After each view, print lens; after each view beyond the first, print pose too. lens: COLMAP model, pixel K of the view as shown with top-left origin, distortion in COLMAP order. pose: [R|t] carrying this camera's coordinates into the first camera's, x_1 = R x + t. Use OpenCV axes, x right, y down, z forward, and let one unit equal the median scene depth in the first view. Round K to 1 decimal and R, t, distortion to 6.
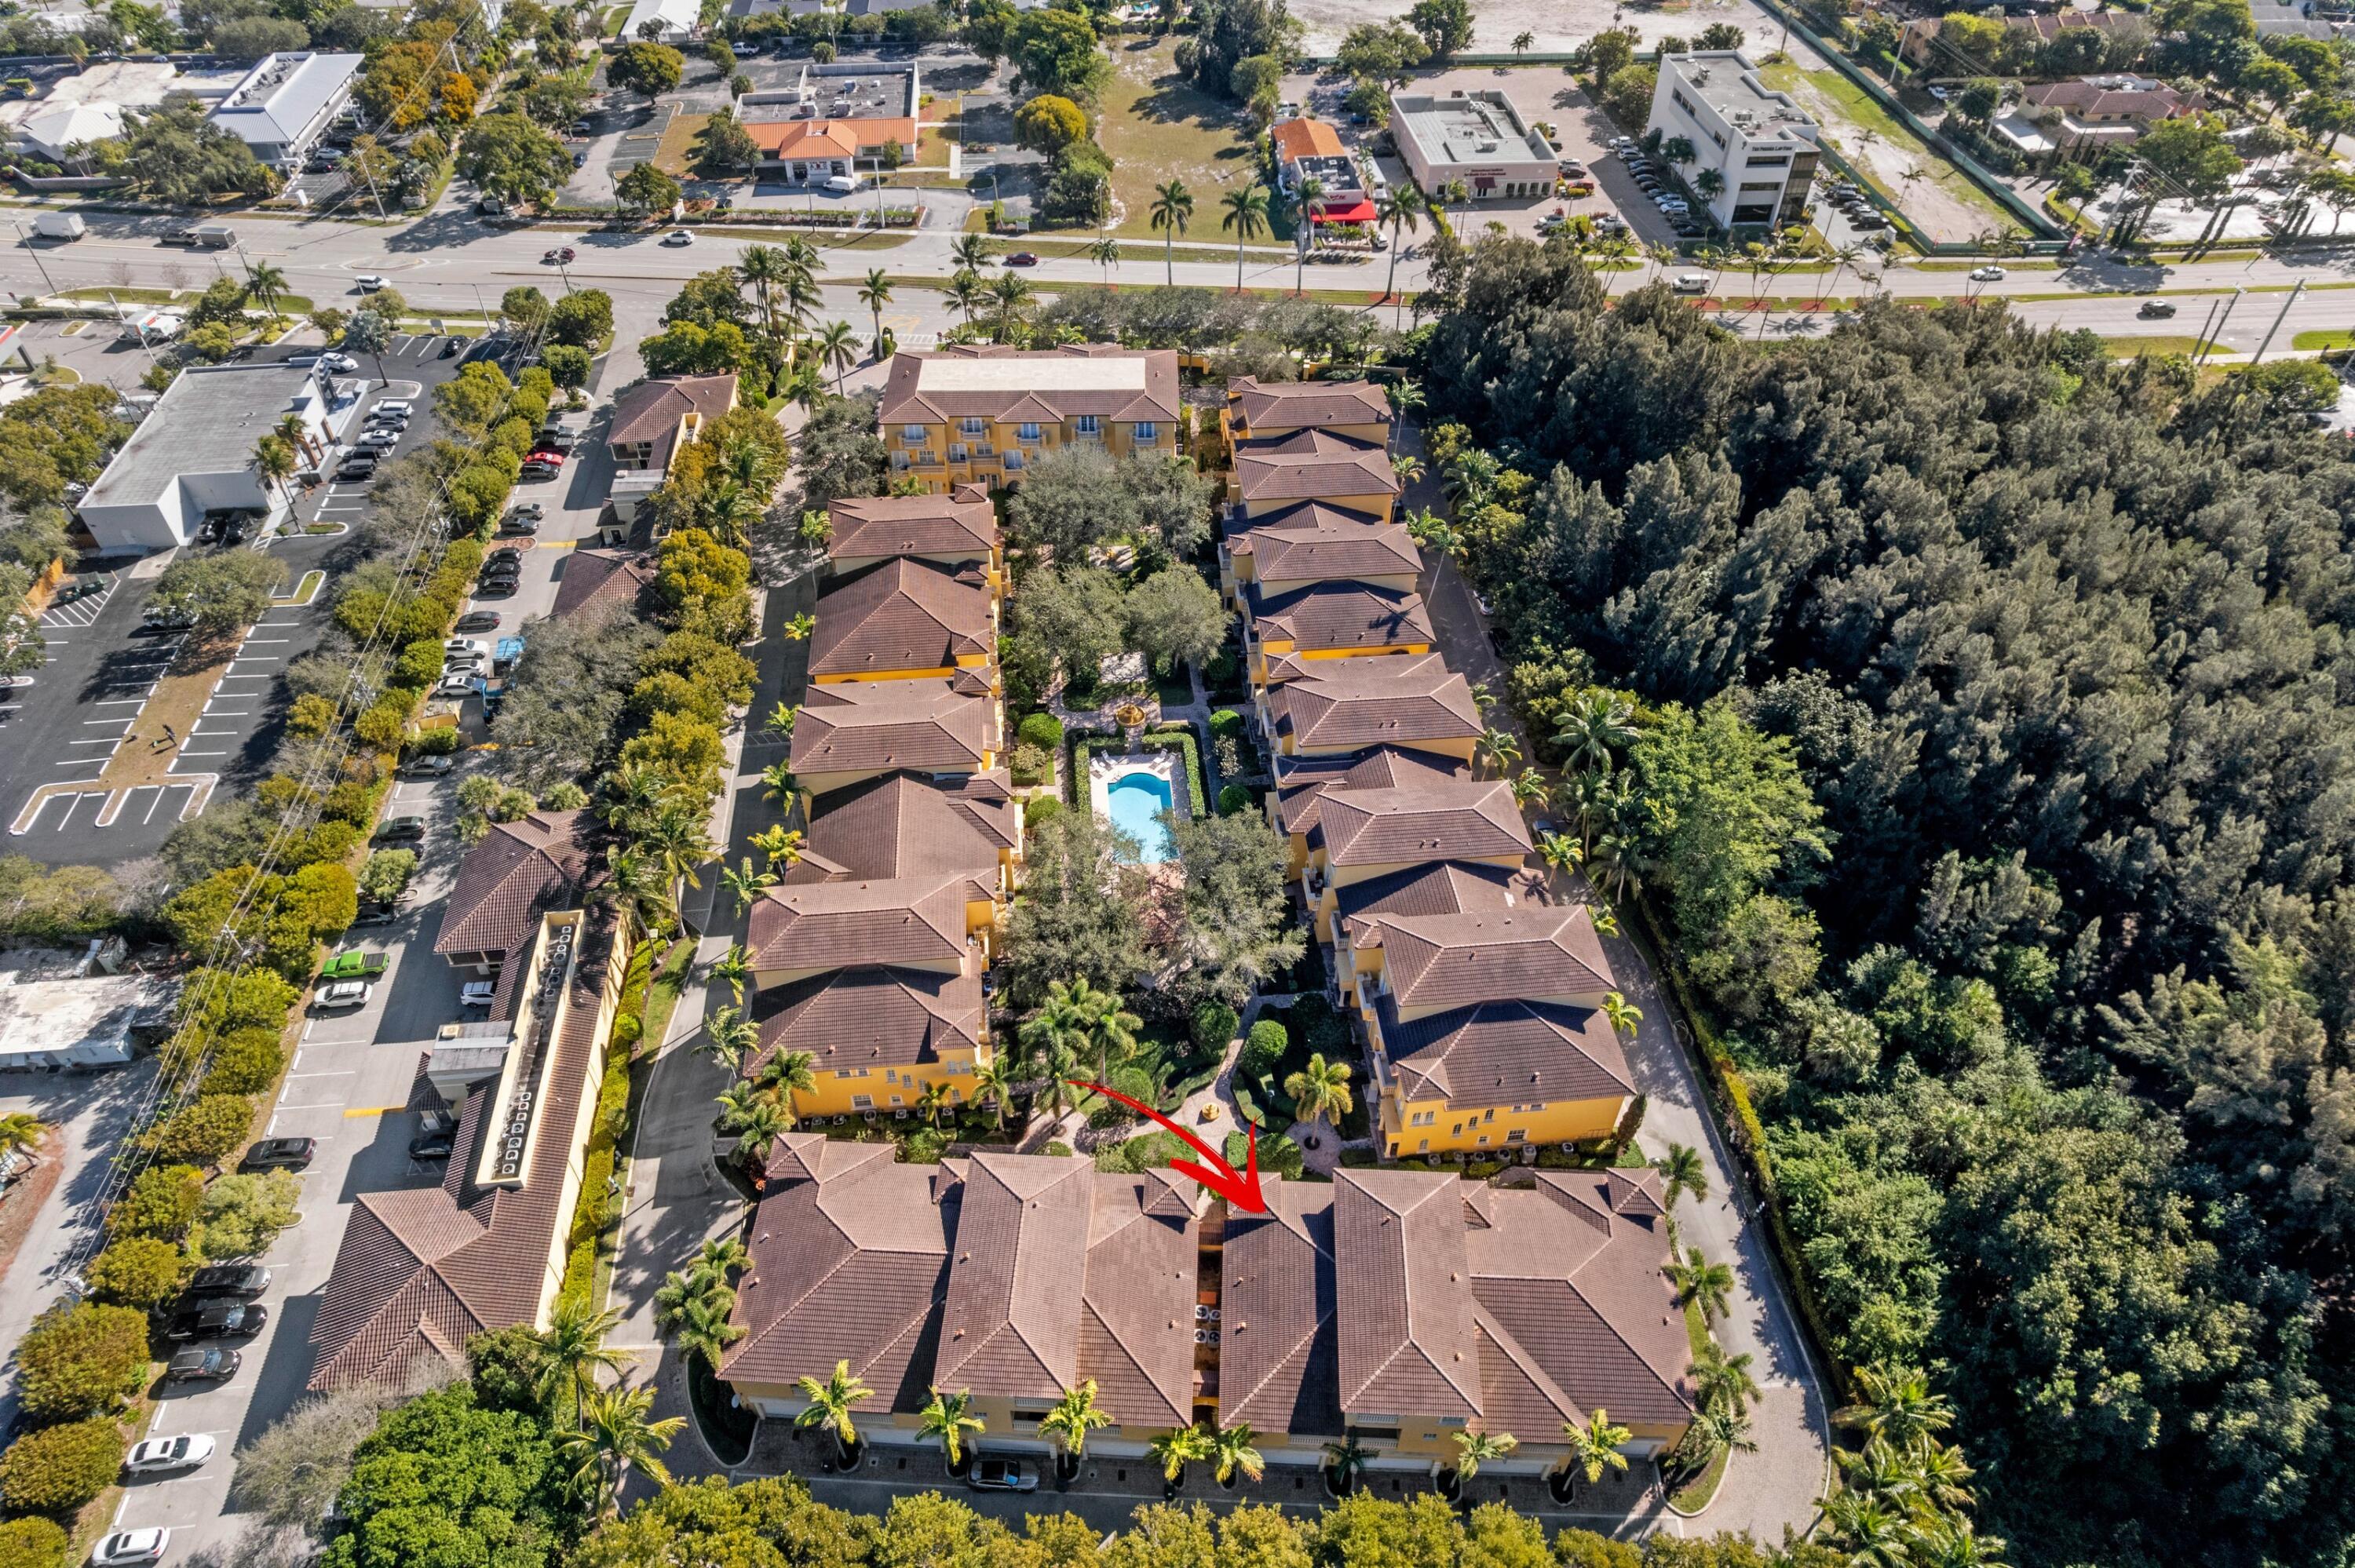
lens RADIAL K [[1502.7, 0, 1177.5], [0, 1502.7, 784.0], [0, 0, 1]] dist [-0.078024, 0.073652]
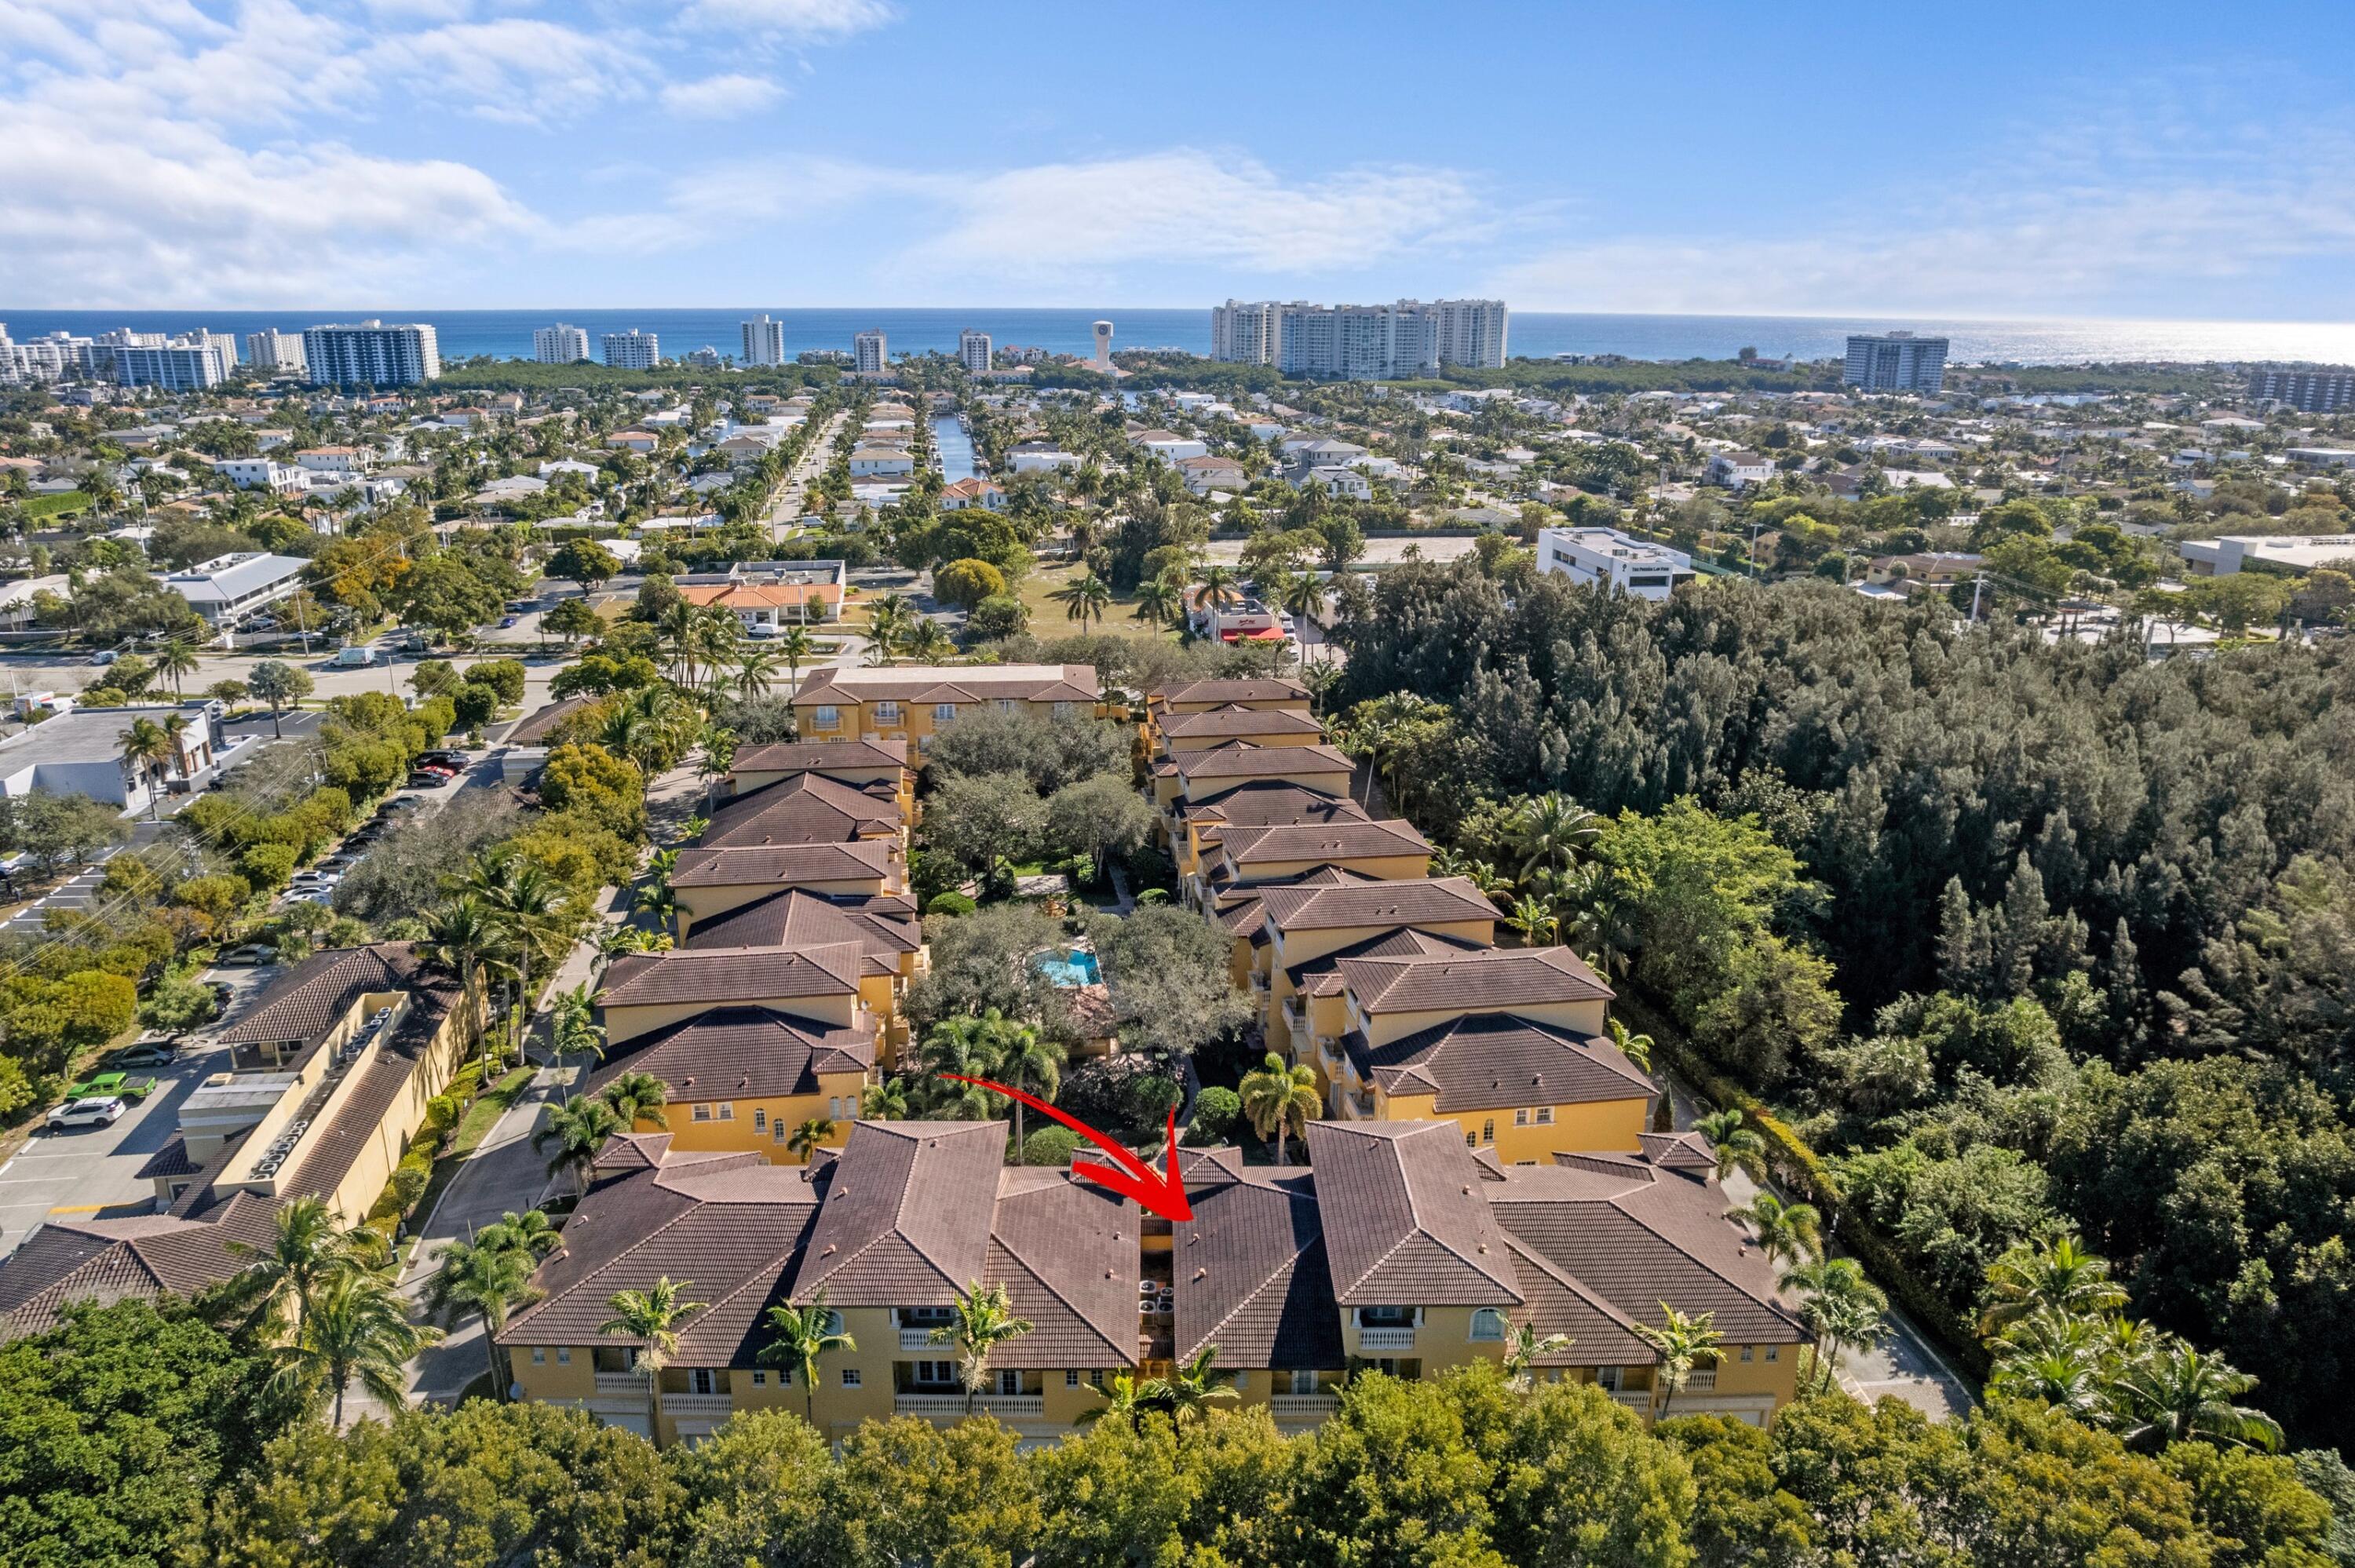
lens RADIAL K [[1597.7, 0, 1177.5], [0, 1597.7, 784.0], [0, 0, 1]] dist [-0.081093, 0.080284]
pose [[0.998354, -0.018509, 0.054279, -0.004314], [0.041517, 0.886211, -0.461418, 0.258661], [-0.039562, 0.462912, 0.885521, 0.080152]]
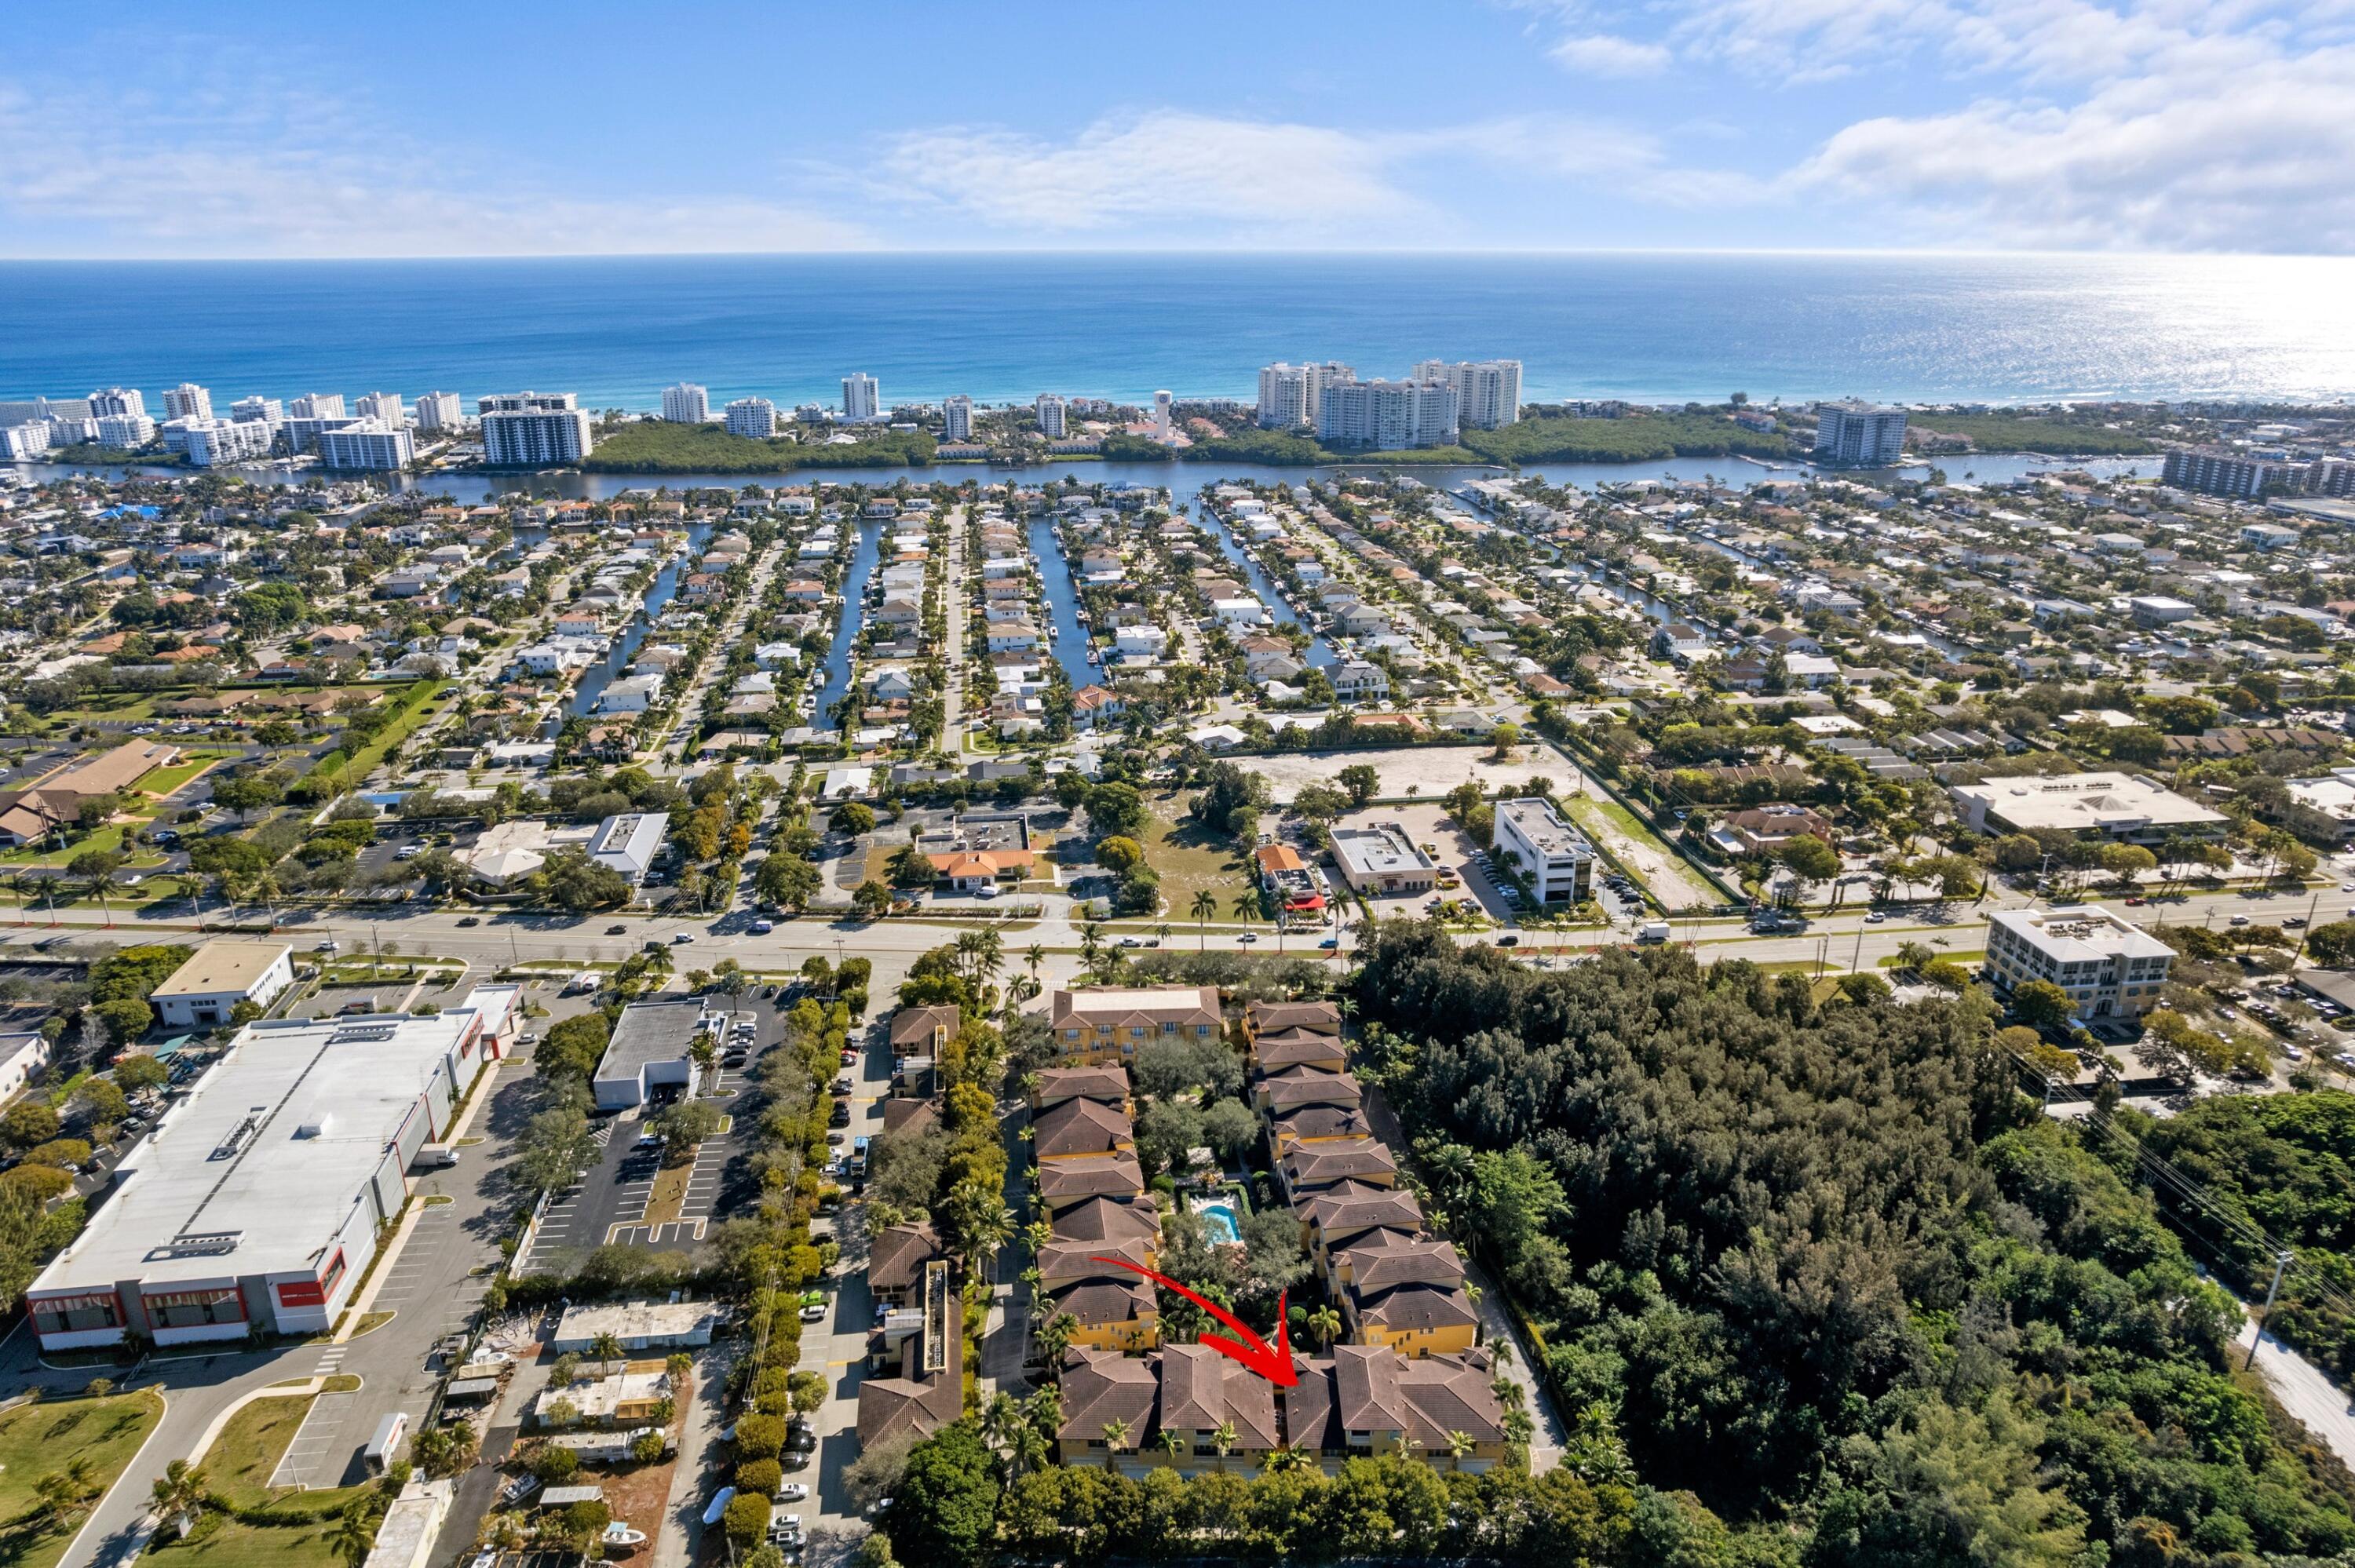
lens RADIAL K [[1559.5, 0, 1177.5], [0, 1559.5, 784.0], [0, 0, 1]] dist [-0.061212, 0.049710]
pose [[0.999360, -0.018544, 0.030592, -0.090761], [0.029468, 0.911564, -0.410101, 0.224989], [-0.020282, 0.410740, 0.911527, -0.710390]]
